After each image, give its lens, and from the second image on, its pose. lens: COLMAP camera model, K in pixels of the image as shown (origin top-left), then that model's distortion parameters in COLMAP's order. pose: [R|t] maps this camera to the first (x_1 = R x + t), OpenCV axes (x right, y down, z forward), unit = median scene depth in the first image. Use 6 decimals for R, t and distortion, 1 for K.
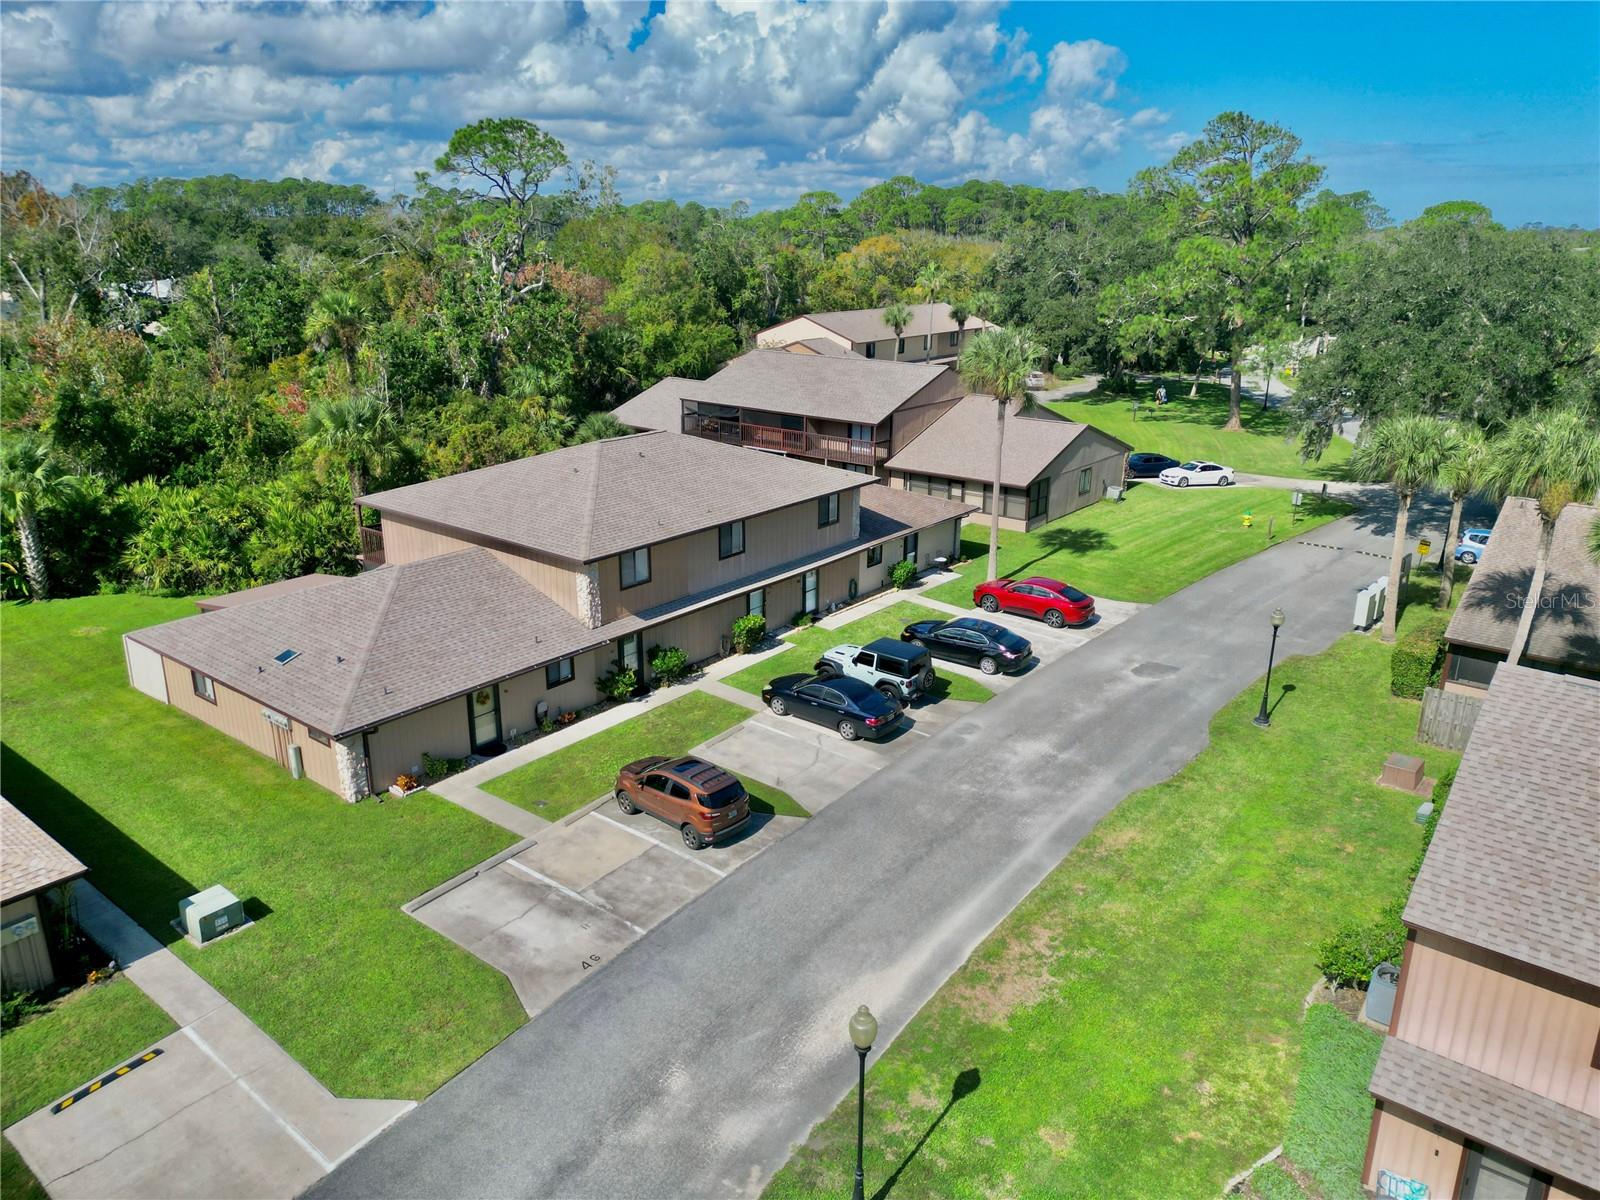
lens RADIAL K [[1116.4, 0, 796.2], [0, 1116.4, 593.0], [0, 0, 1]] dist [0.087618, -0.092261]
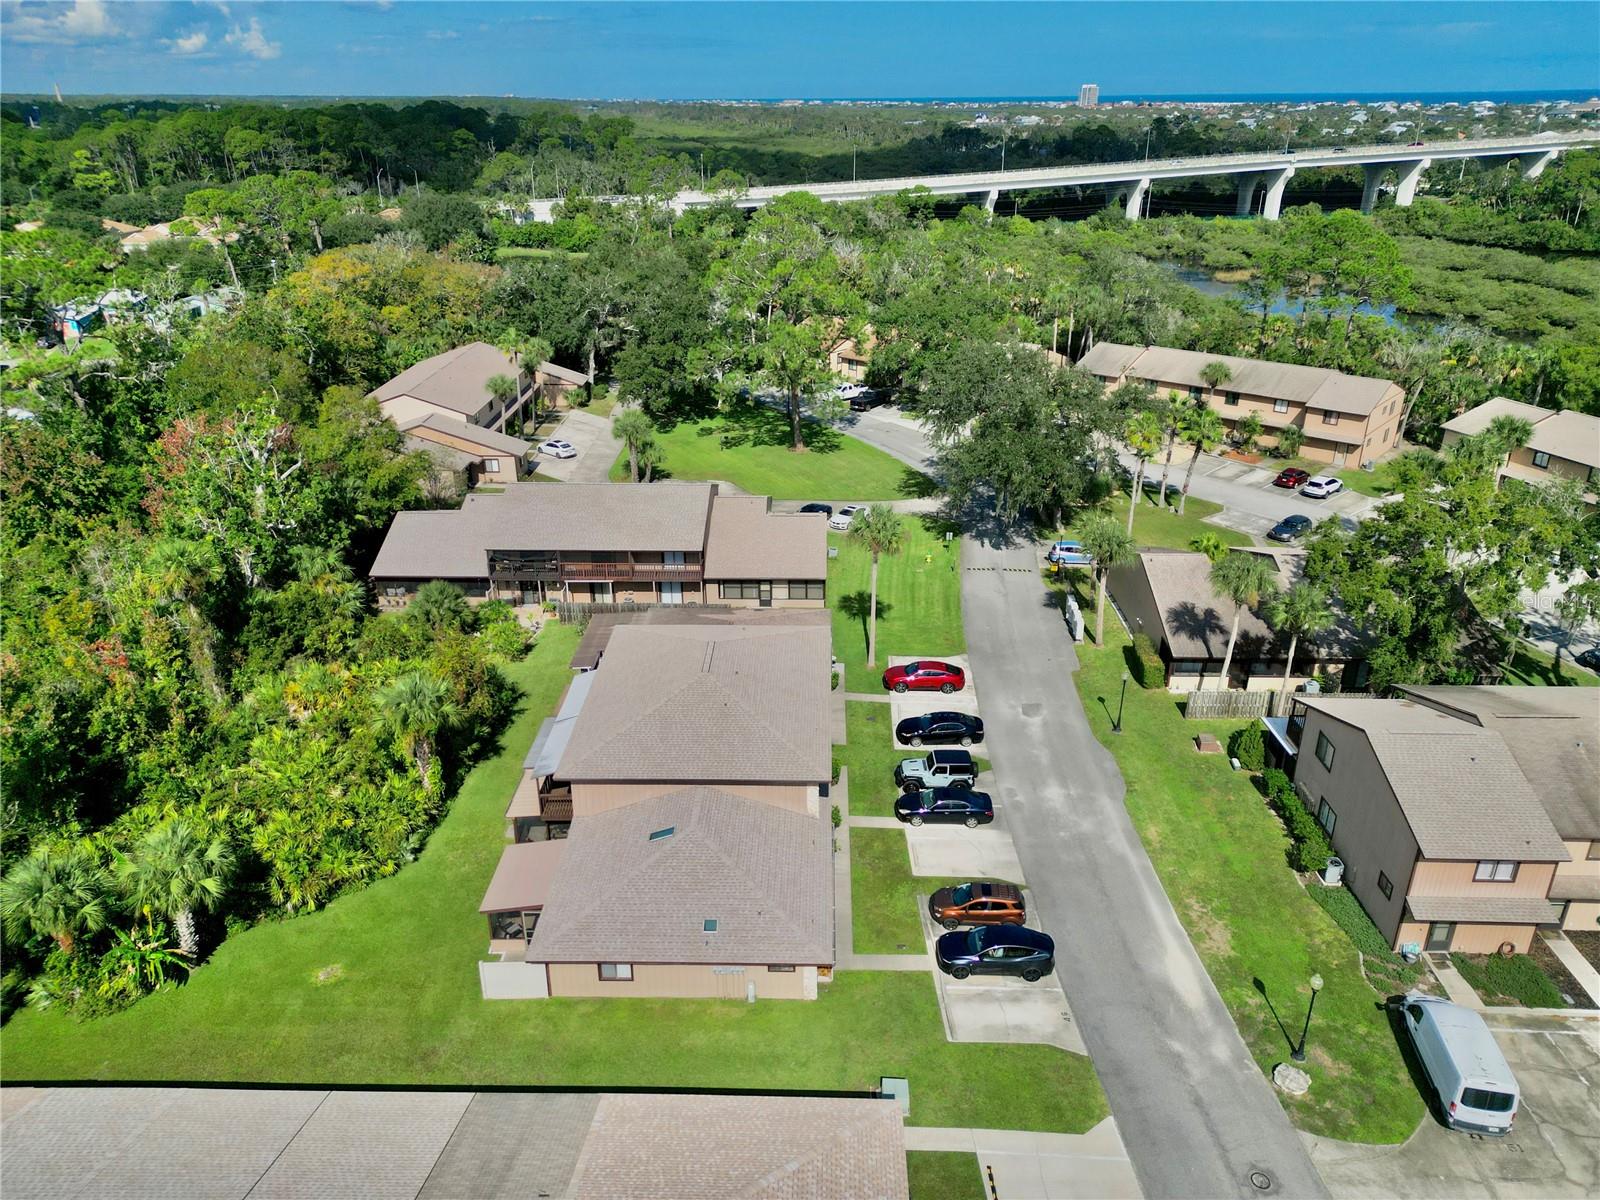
lens RADIAL K [[1116.4, 0, 796.2], [0, 1116.4, 593.0], [0, 0, 1]] dist [0.087618, -0.092261]
pose [[0.795321, -0.254219, 0.550306, -0.733433], [0.194021, 0.966812, 0.166222, -0.392562], [-0.574299, -0.025429, 0.818250, -0.129194]]
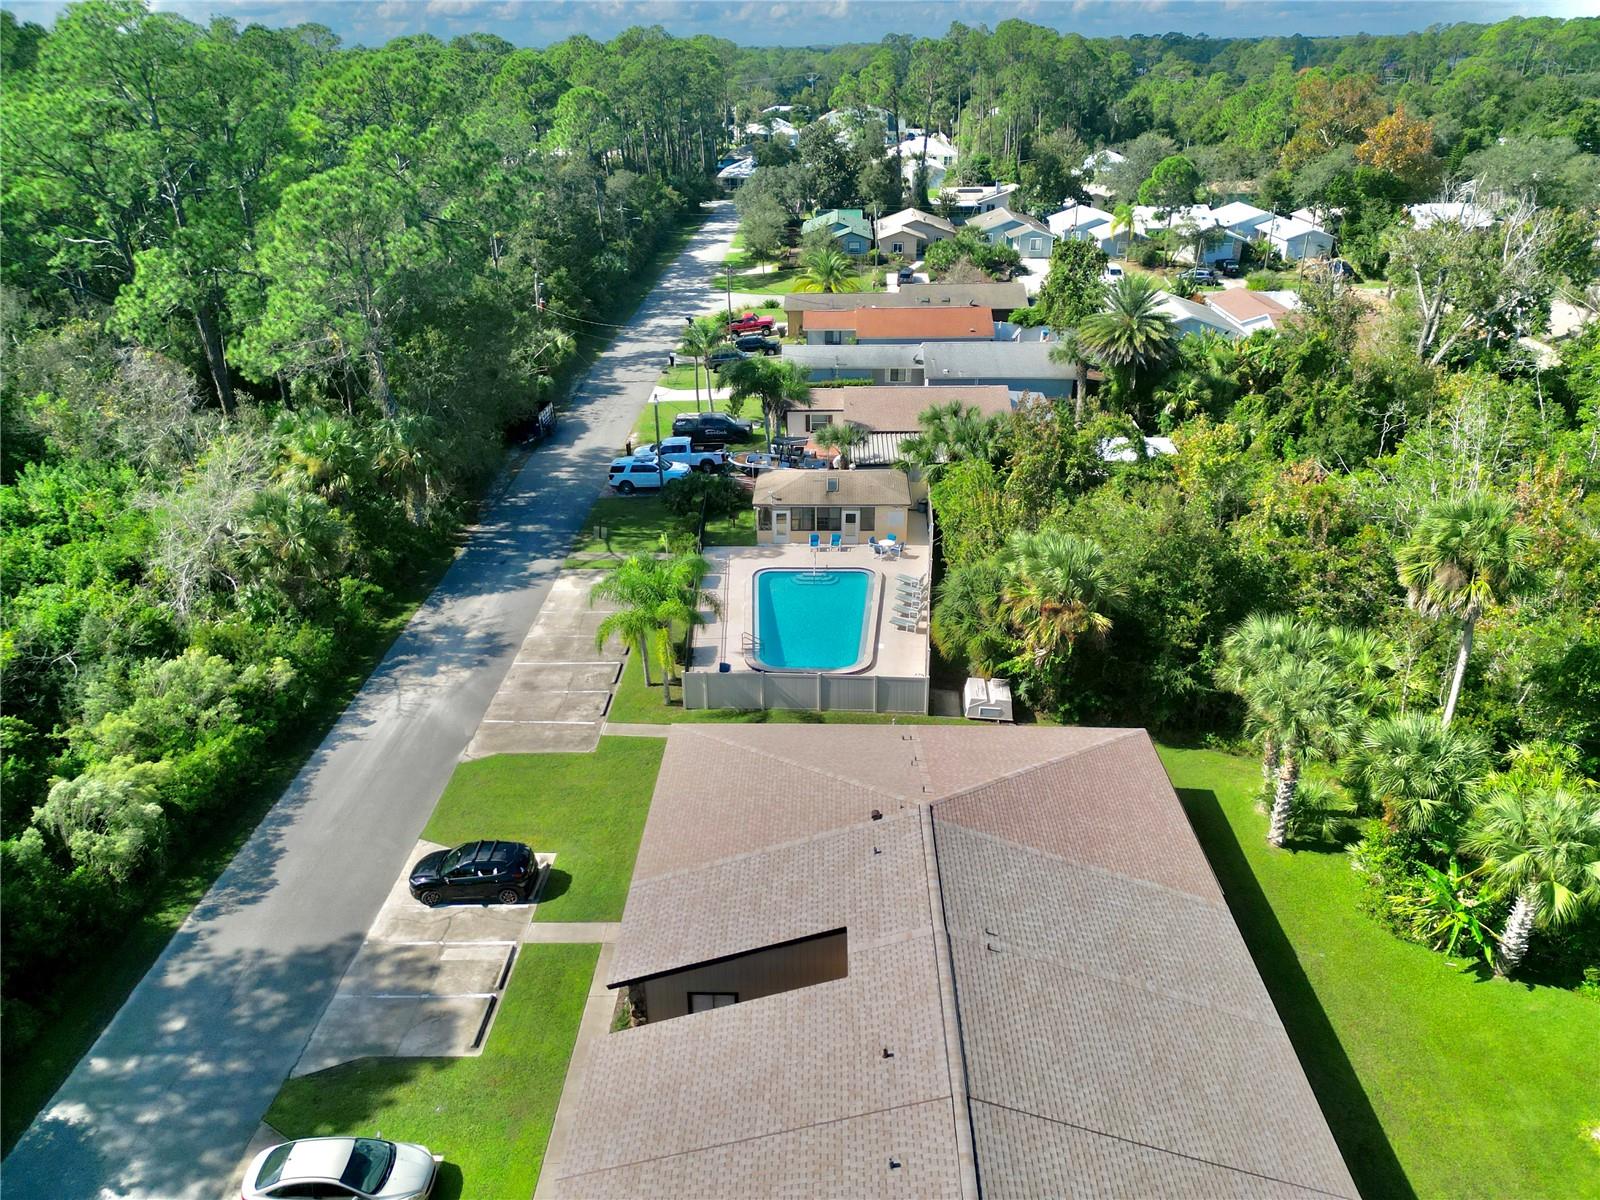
lens RADIAL K [[1116.4, 0, 796.2], [0, 1116.4, 593.0], [0, 0, 1]] dist [0.087618, -0.092261]
pose [[0.598000, 0.336613, -0.727384, -0.502437], [-0.231880, 0.941383, 0.245011, -0.312484], [0.767221, 0.022149, 0.641001, 0.176898]]
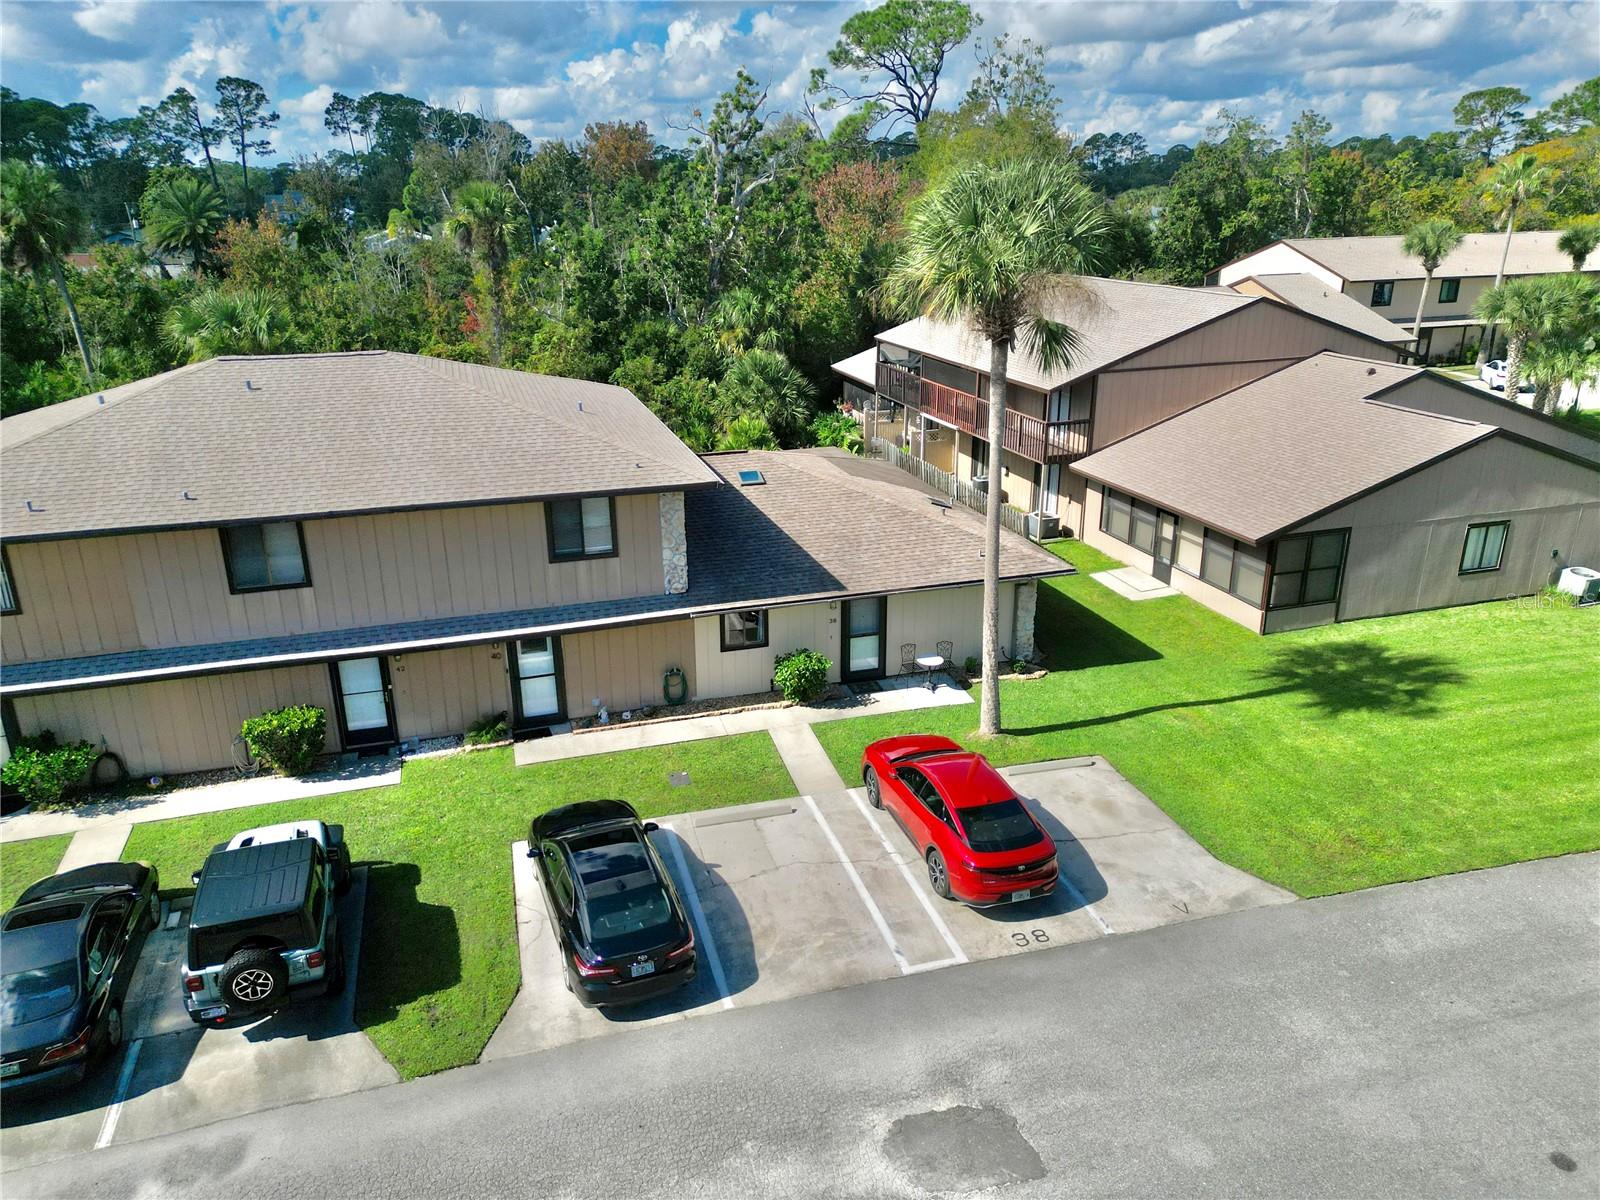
lens RADIAL K [[1116.4, 0, 796.2], [0, 1116.4, 593.0], [0, 0, 1]] dist [0.087618, -0.092261]
pose [[0.826288, 0.173058, -0.536003, 0.382569], [-0.157447, 0.984660, 0.075198, -0.098383], [0.540795, 0.022257, 0.840860, 0.613468]]
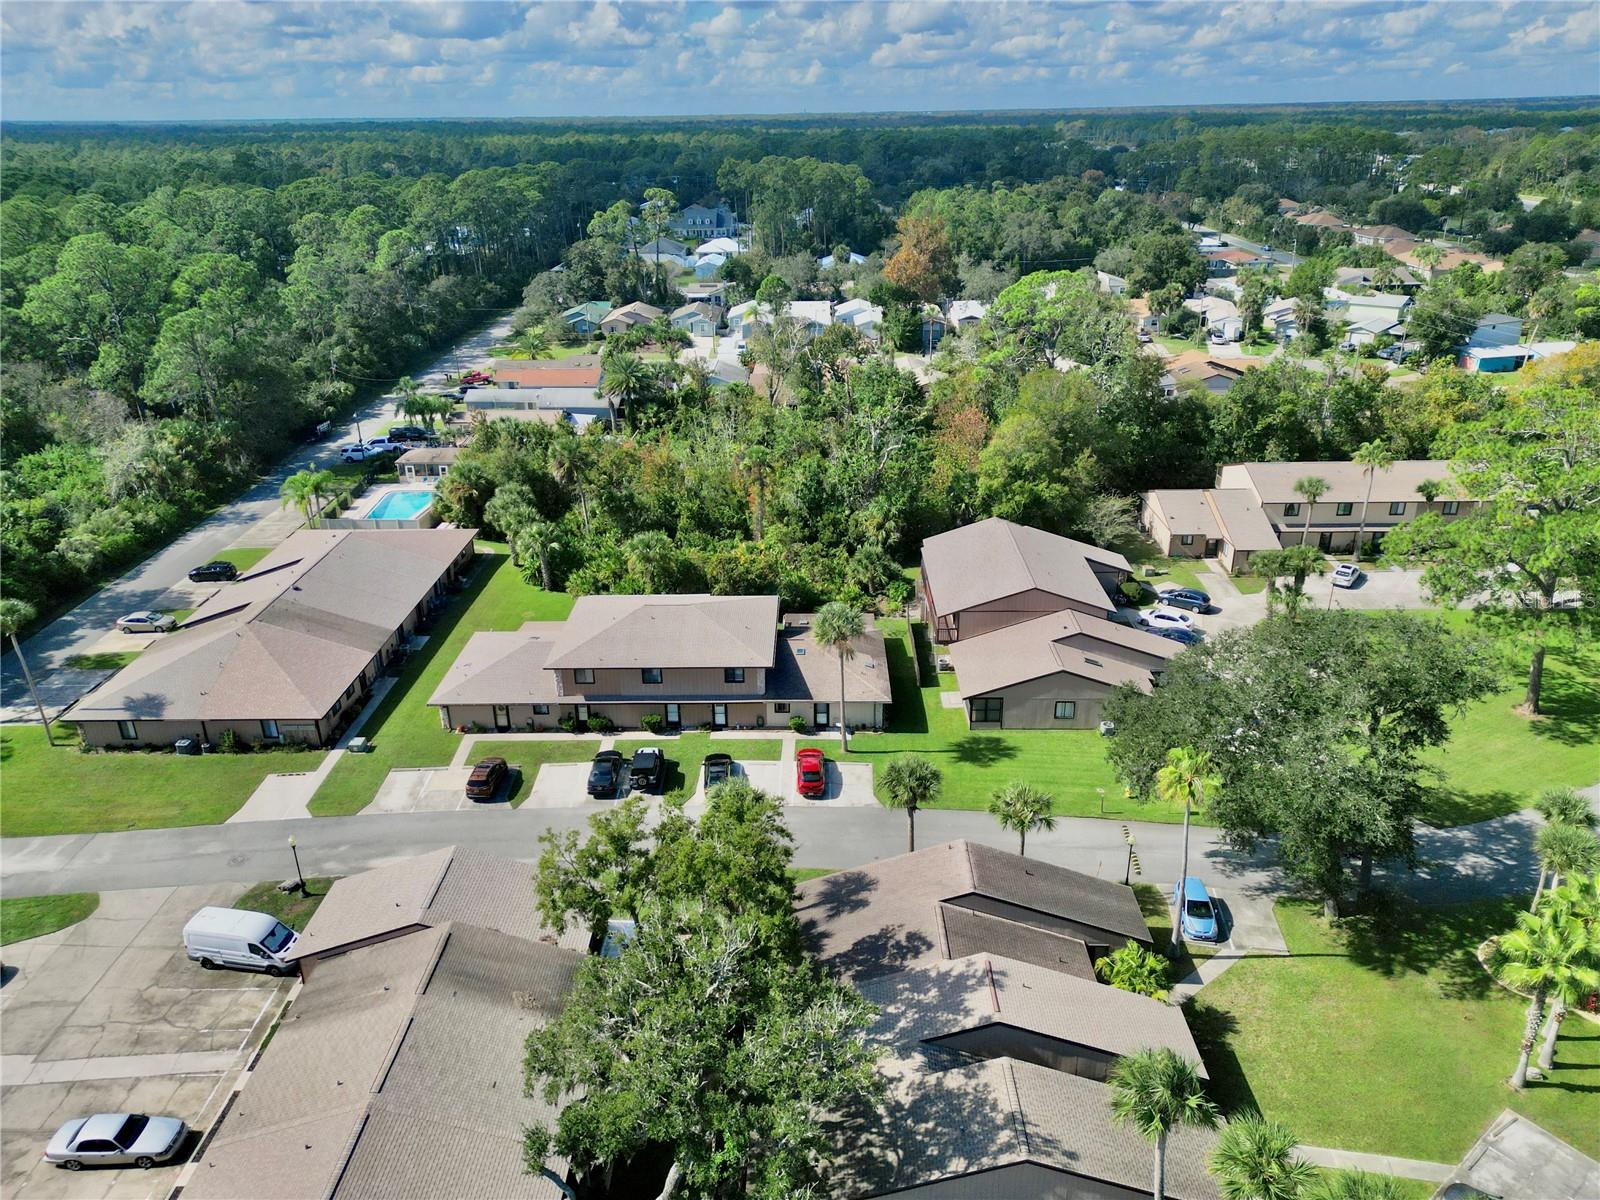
lens RADIAL K [[1116.4, 0, 796.2], [0, 1116.4, 593.0], [0, 0, 1]] dist [0.087618, -0.092261]
pose [[0.609904, 0.297810, -0.734388, 1.324623], [-0.226308, 0.953565, 0.198743, -0.561677], [0.759475, 0.044984, 0.648980, -0.075912]]
